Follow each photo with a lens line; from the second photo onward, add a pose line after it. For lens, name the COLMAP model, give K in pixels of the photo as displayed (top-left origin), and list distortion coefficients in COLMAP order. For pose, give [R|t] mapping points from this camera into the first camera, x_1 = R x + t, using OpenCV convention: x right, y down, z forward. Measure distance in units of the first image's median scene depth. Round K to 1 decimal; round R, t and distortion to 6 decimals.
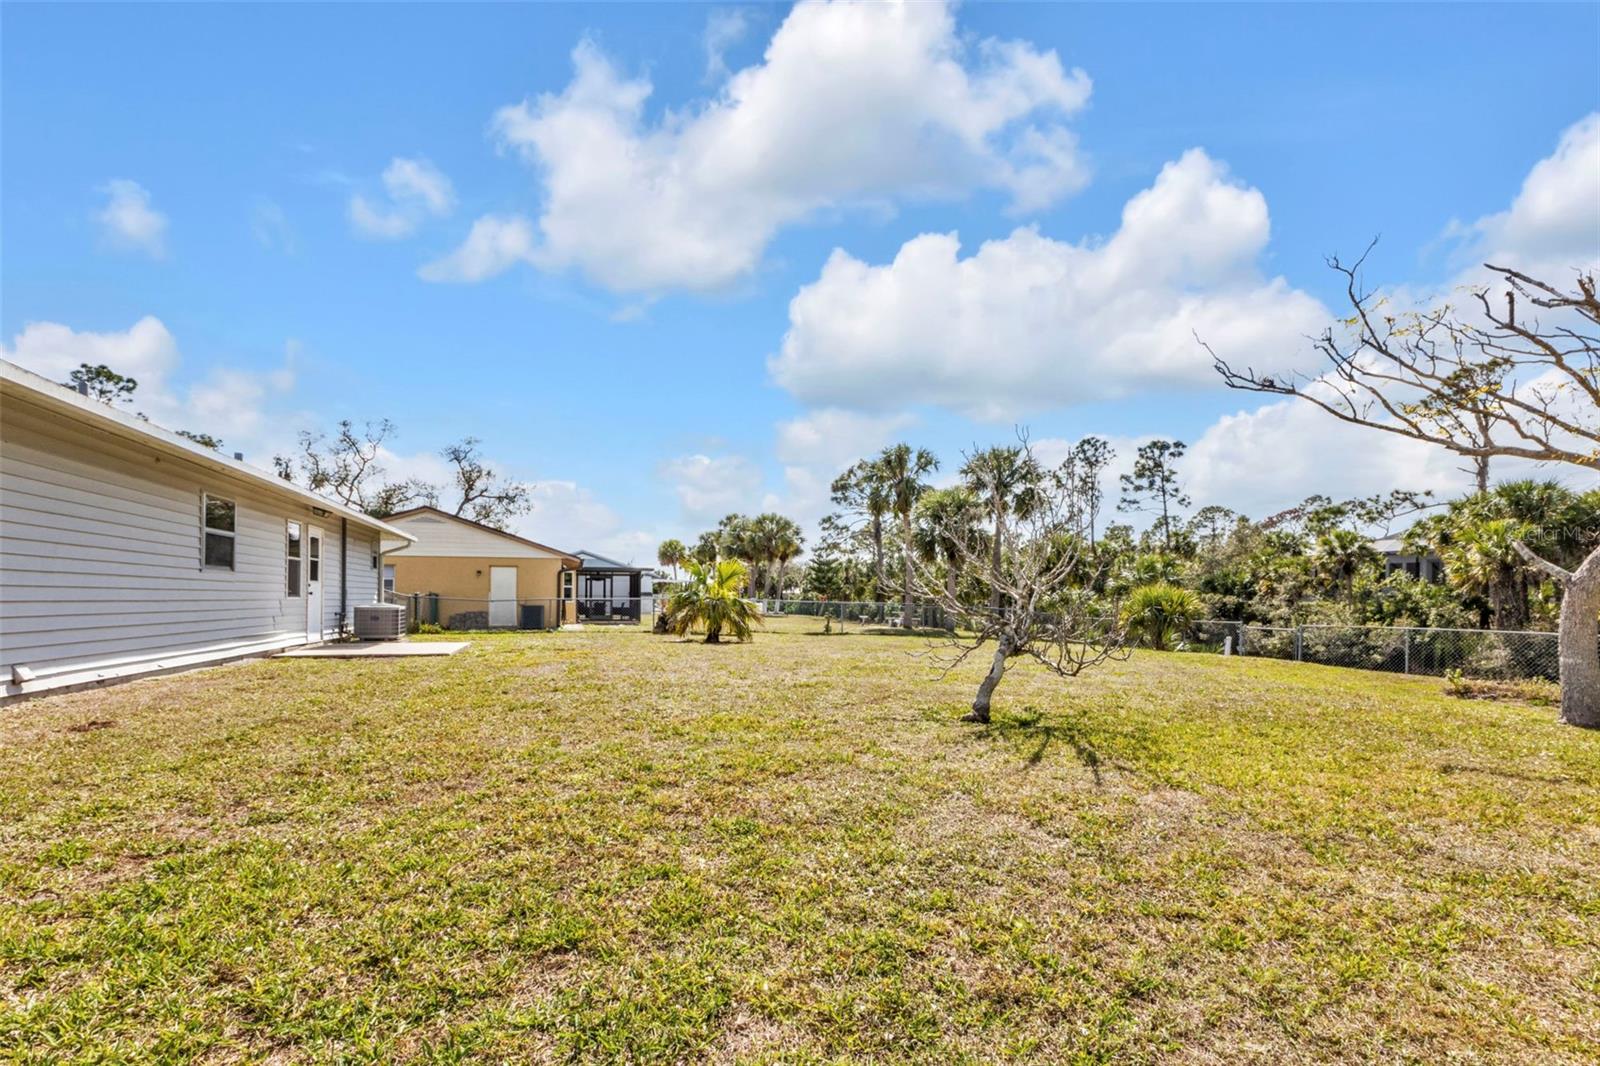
lens RADIAL K [[694.4, 0, 793.4], [0, 694.4, 524.8], [0, 0, 1]] dist [0.001327, -0.000035]
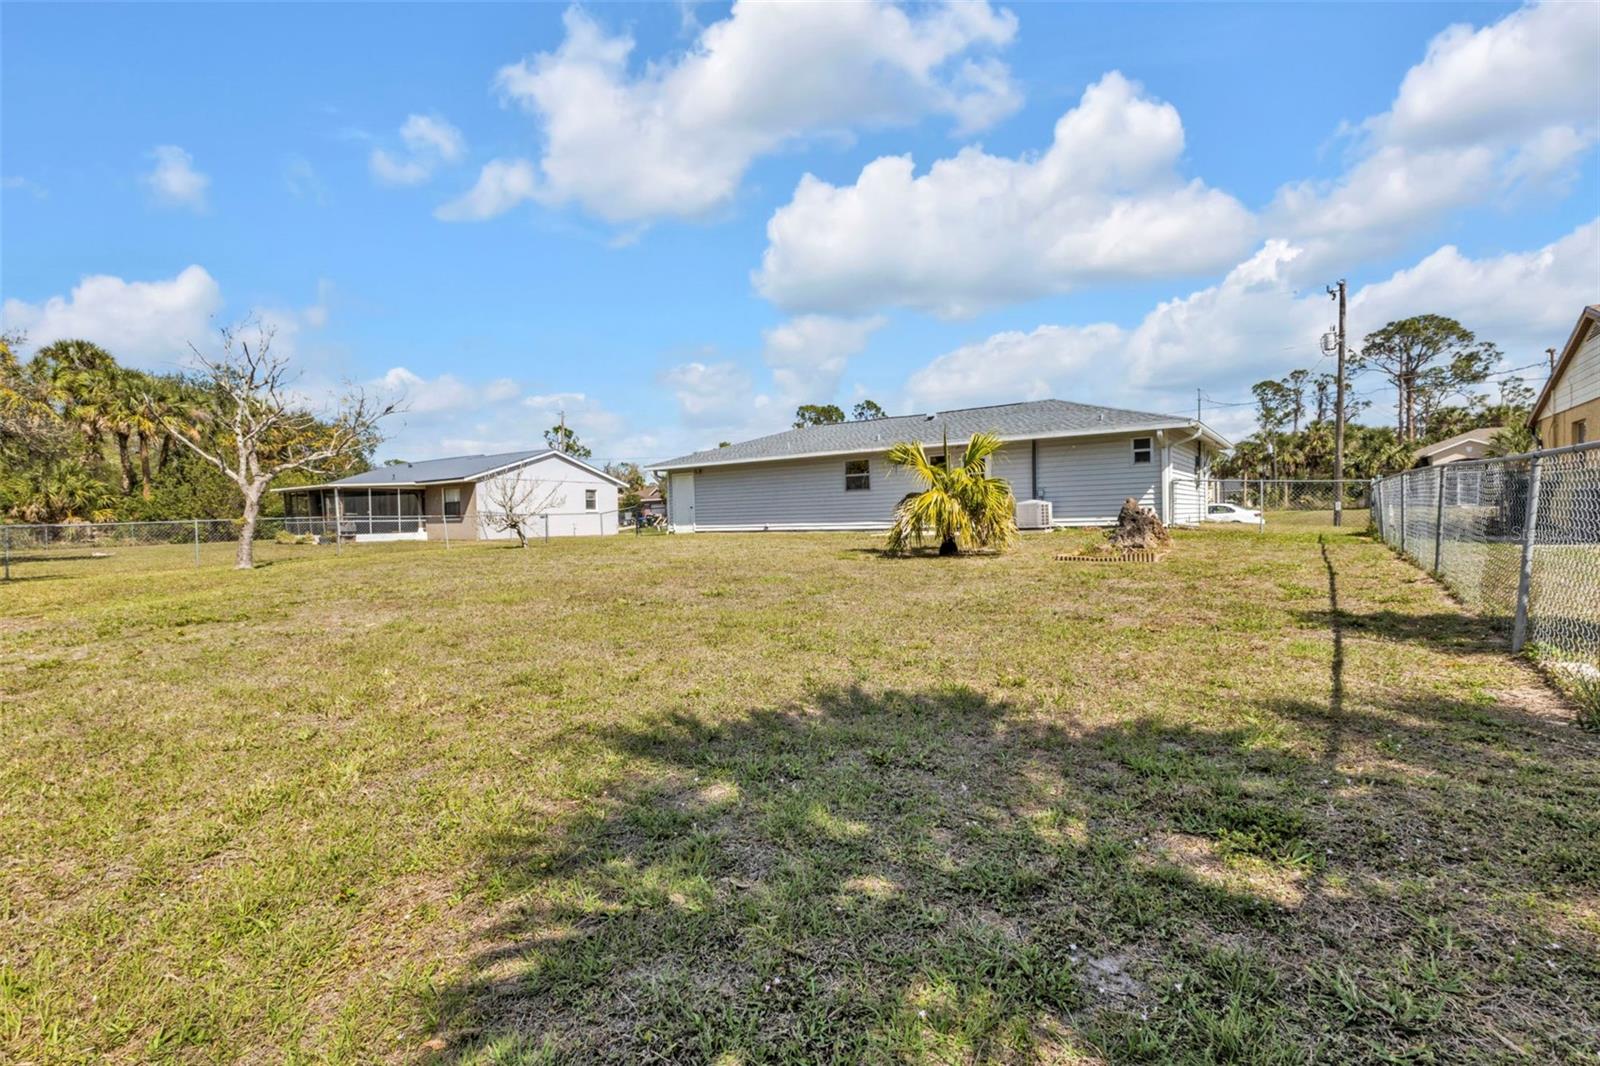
lens RADIAL K [[694.4, 0, 793.4], [0, 694.4, 524.8], [0, 0, 1]] dist [0.001327, -0.000035]
pose [[0.998483, -0.055050, 0.000593, 0.010695], [0.054345, 0.987310, 0.149216, -0.003813], [-0.008800, -0.148958, 0.988804, -0.211025]]
